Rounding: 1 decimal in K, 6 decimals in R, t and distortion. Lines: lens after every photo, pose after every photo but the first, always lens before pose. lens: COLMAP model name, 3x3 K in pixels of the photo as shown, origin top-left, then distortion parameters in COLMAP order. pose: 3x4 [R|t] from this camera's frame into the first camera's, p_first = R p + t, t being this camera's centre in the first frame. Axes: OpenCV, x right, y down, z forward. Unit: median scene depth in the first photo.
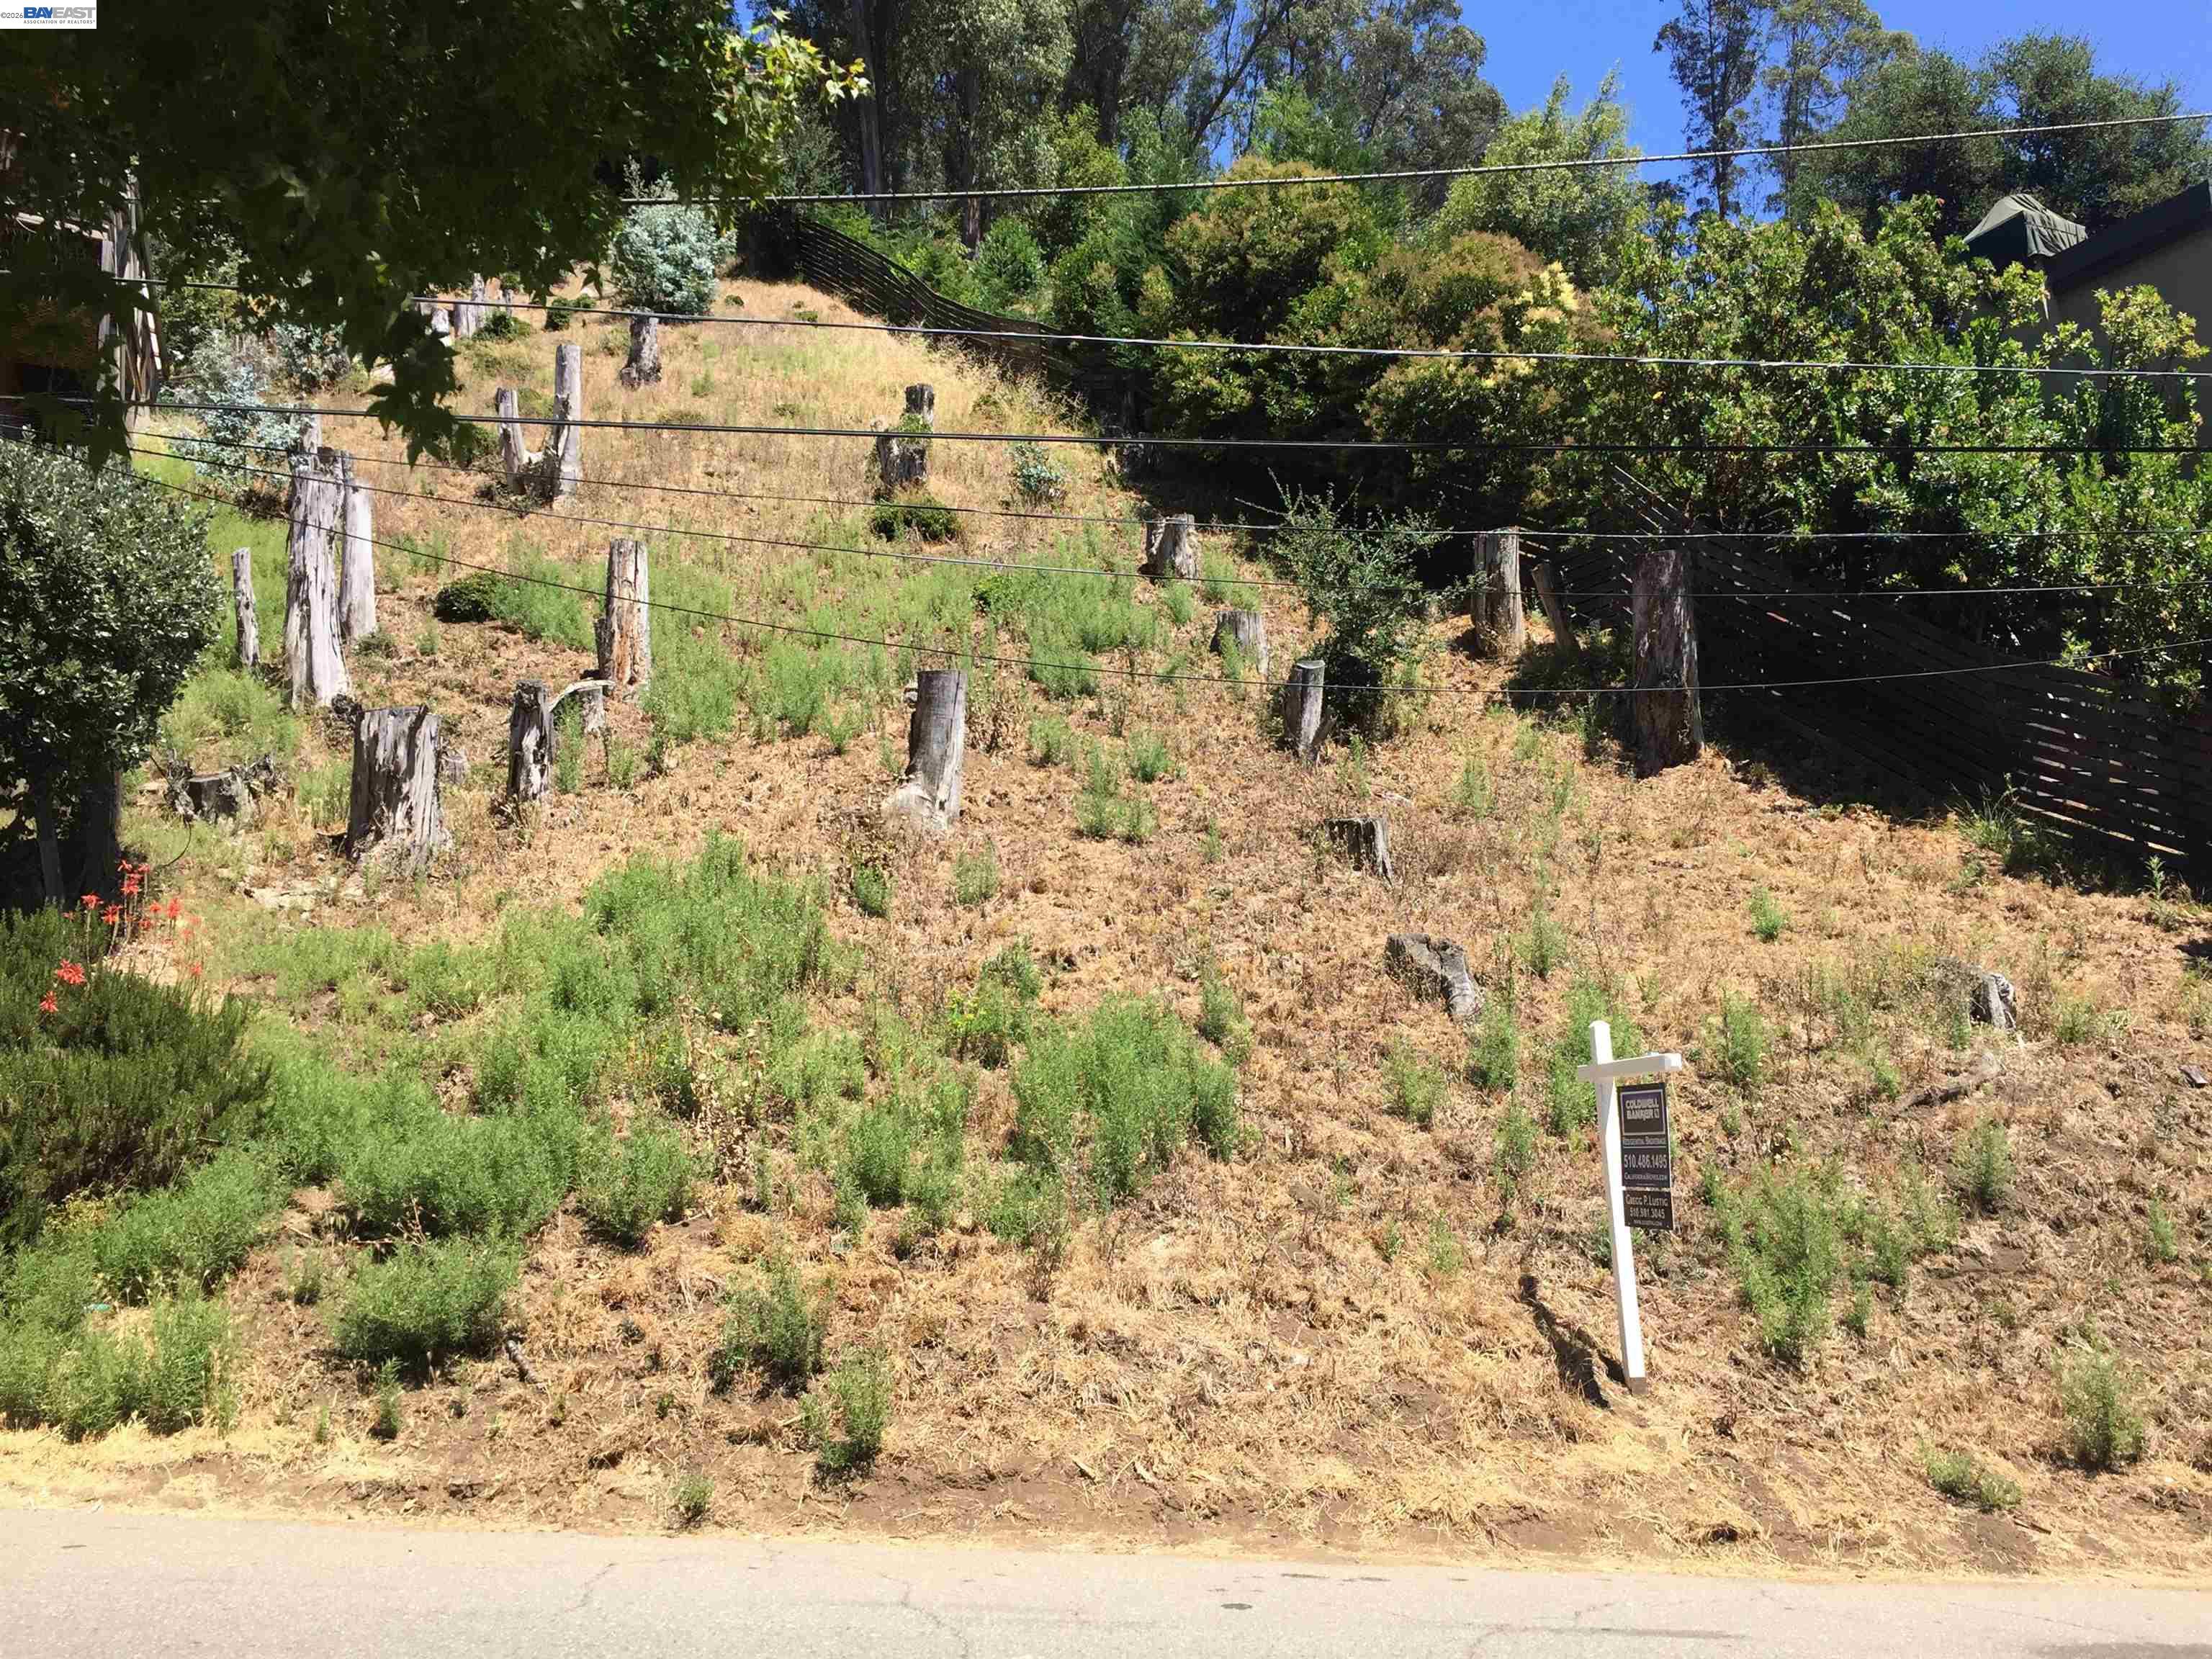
lens RADIAL K [[1866.1, 0, 1106.0], [0, 1866.1, 829.5], [0, 0, 1]] dist [0.080521, -0.089897]
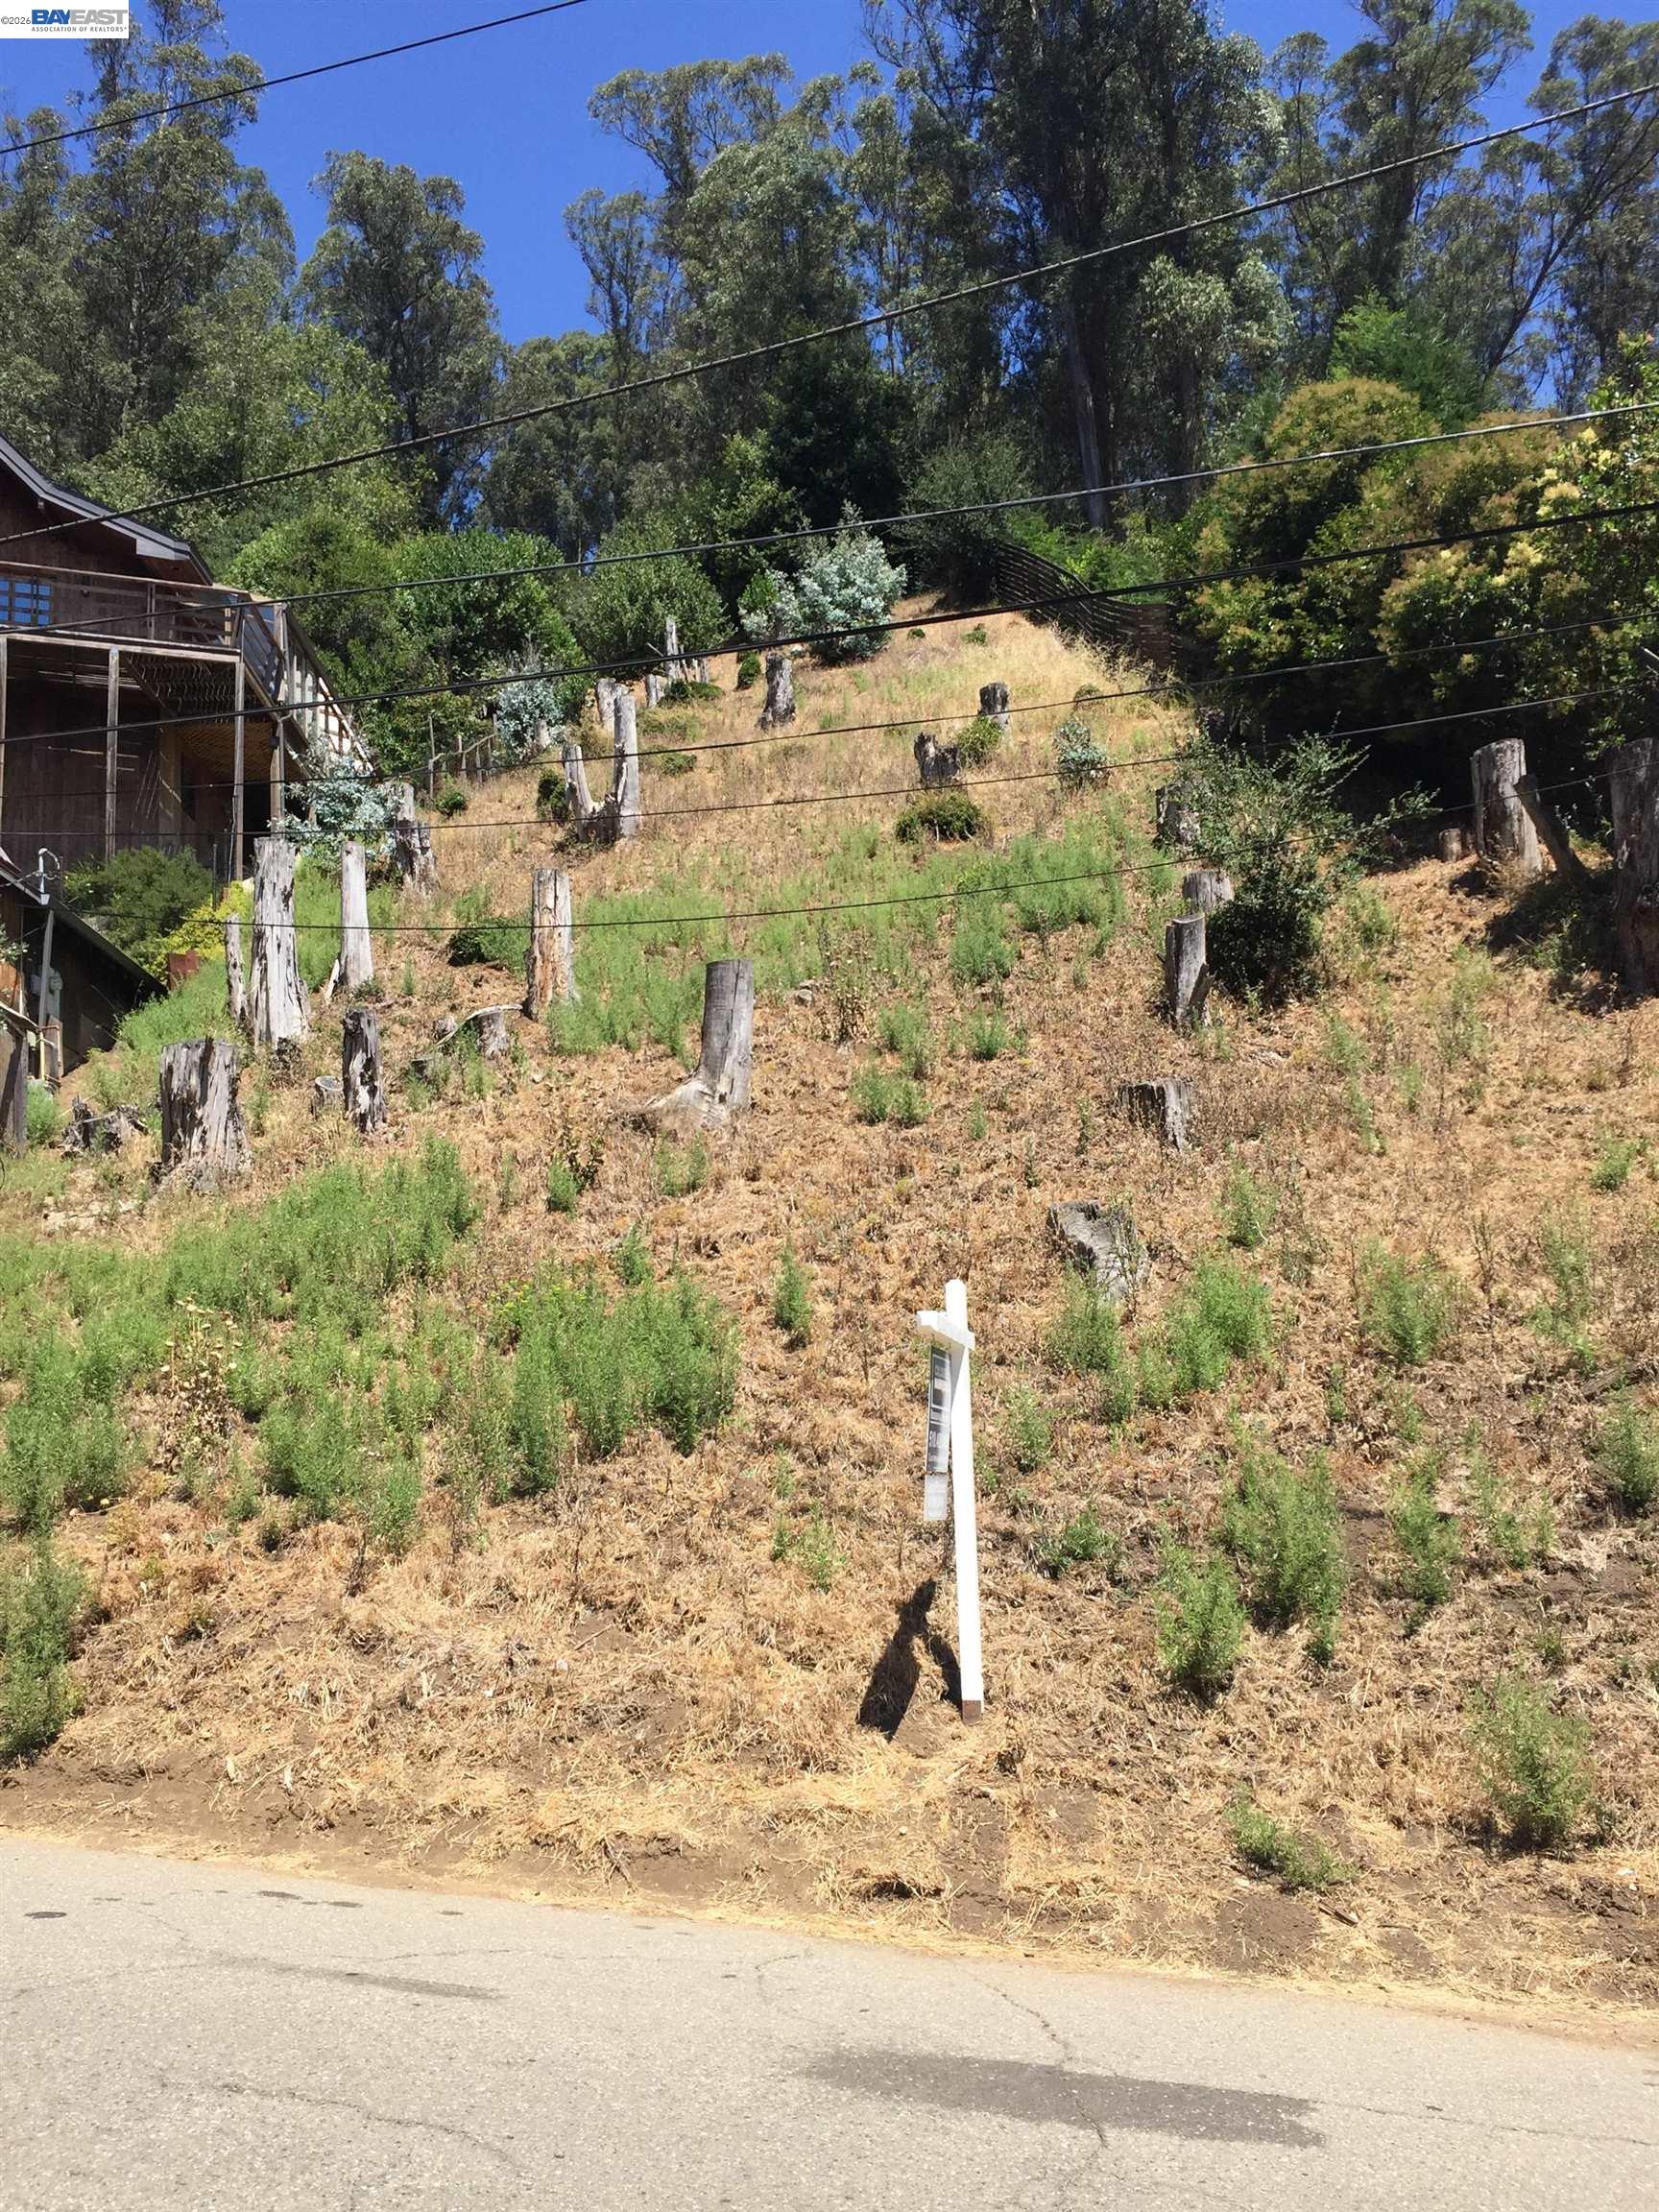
lens RADIAL K [[1866.1, 0, 829.5], [0, 1866.1, 1106.0], [0, 0, 1]] dist [0.080521, -0.089897]
pose [[0.931700, -0.067099, -0.356977, 0.243902], [0.057275, 0.997634, -0.038033, 0.024435], [0.358684, 0.014990, 0.933339, 0.086334]]
